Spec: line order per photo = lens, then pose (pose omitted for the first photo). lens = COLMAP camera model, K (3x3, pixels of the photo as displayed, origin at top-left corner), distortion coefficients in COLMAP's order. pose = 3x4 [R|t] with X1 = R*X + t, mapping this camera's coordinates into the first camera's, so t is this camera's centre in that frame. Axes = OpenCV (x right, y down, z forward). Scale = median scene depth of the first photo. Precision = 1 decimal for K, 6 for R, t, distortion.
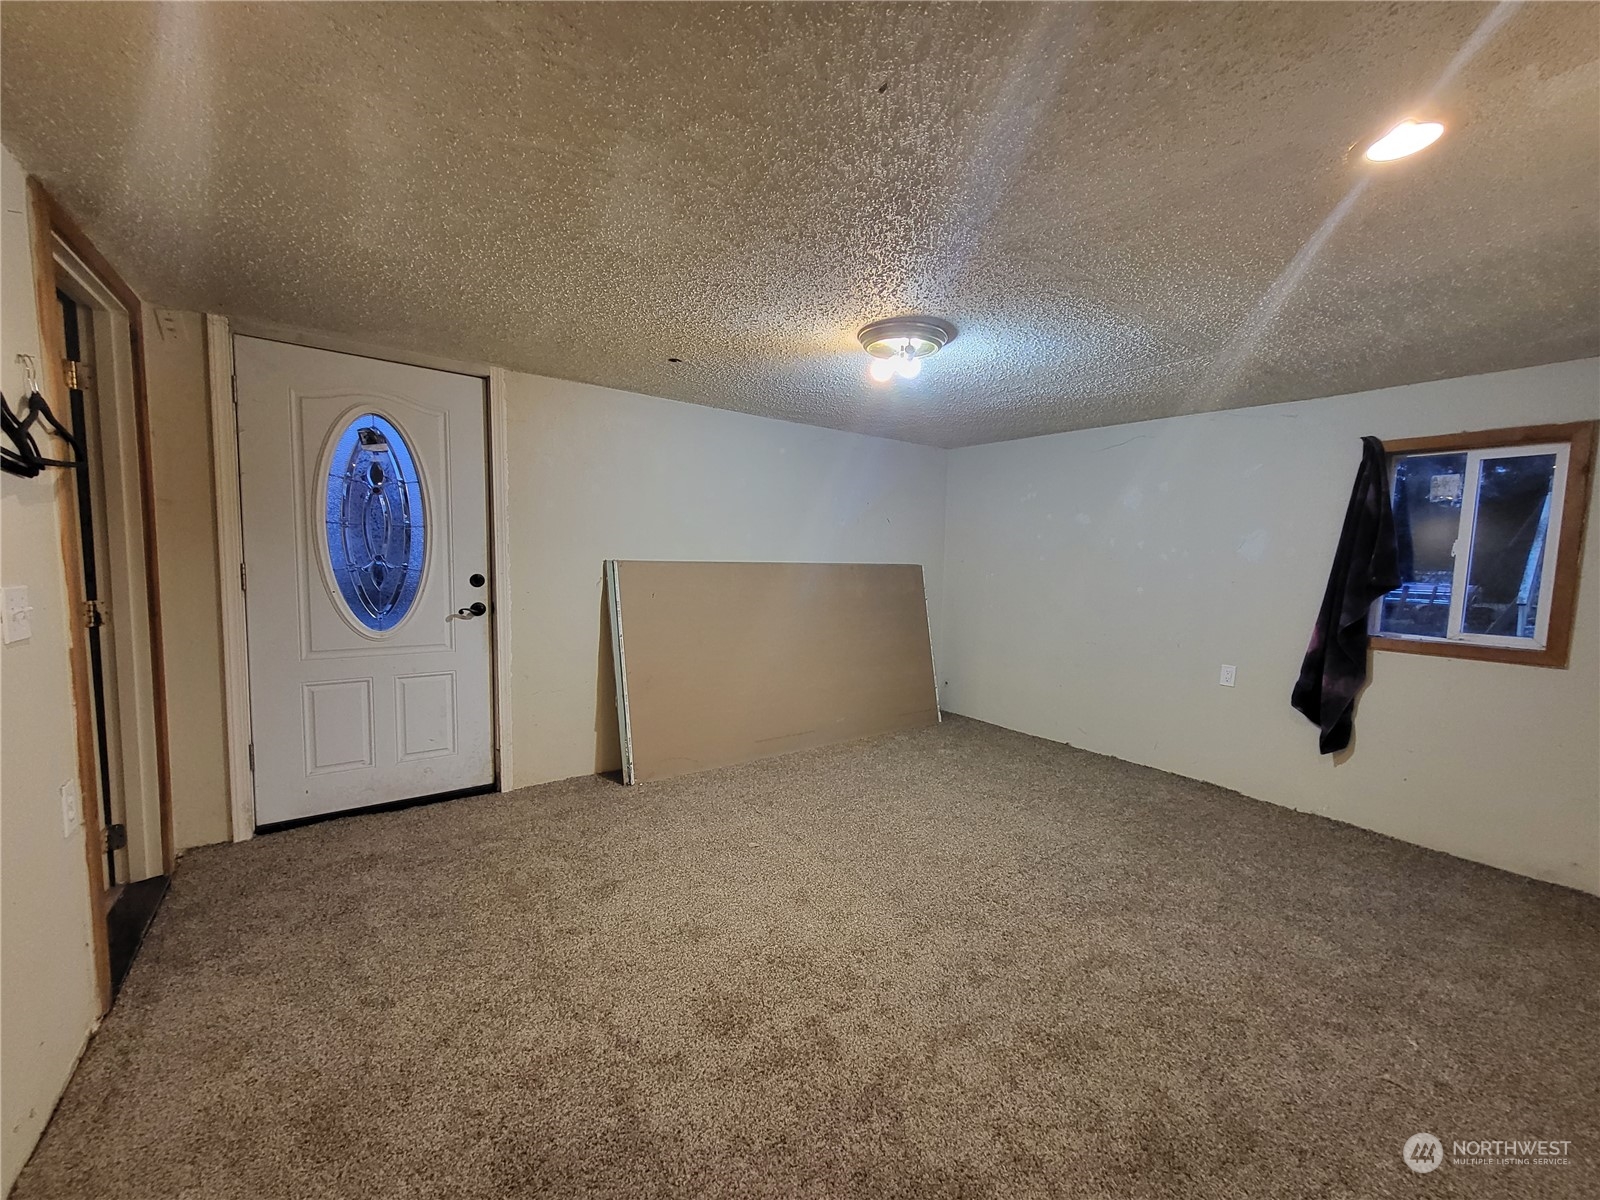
lens RADIAL K [[628.9, 0, 812.8], [0, 628.9, 607.6], [0, 0, 1]] dist [0.007062, -0.000305]
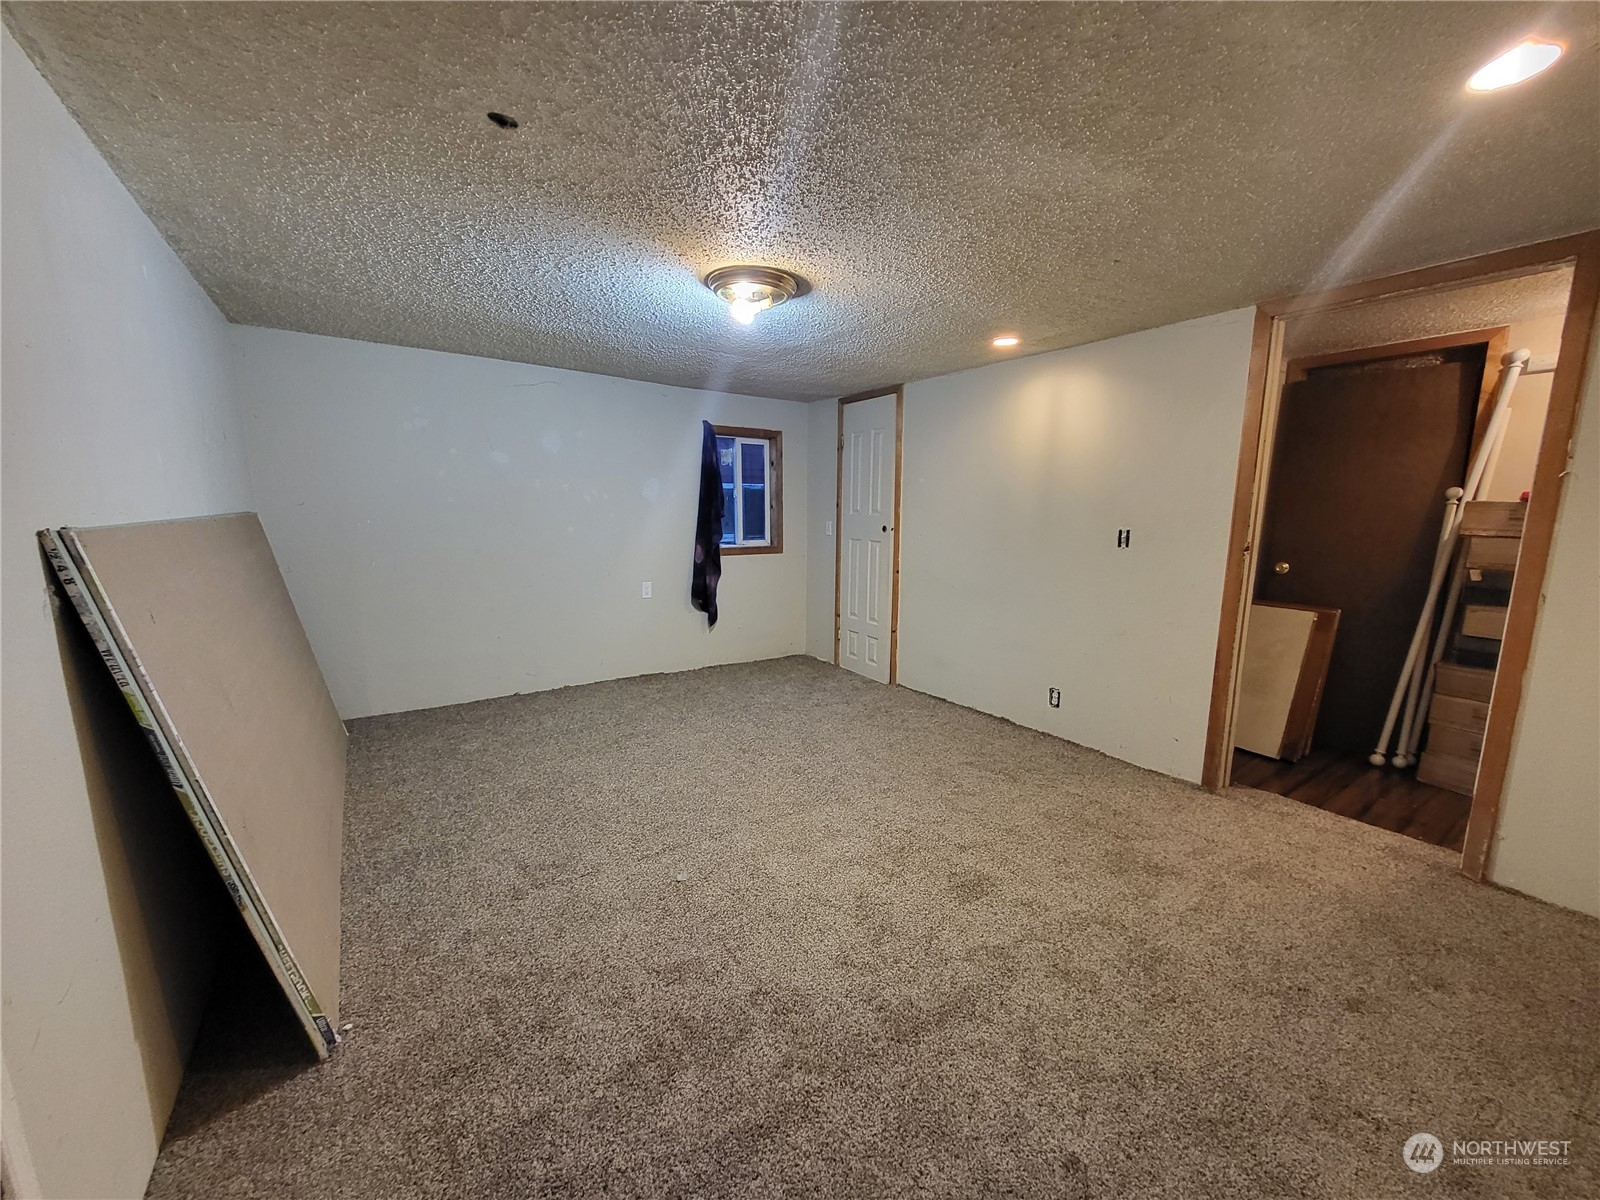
lens RADIAL K [[628.9, 0, 812.8], [0, 628.9, 607.6], [0, 0, 1]] dist [0.007062, -0.000305]
pose [[0.030677, -0.182507, 0.982726, -0.713272], [0.075305, 0.980816, 0.179801, -0.075033], [-0.996689, 0.068488, 0.043833, 0.689161]]
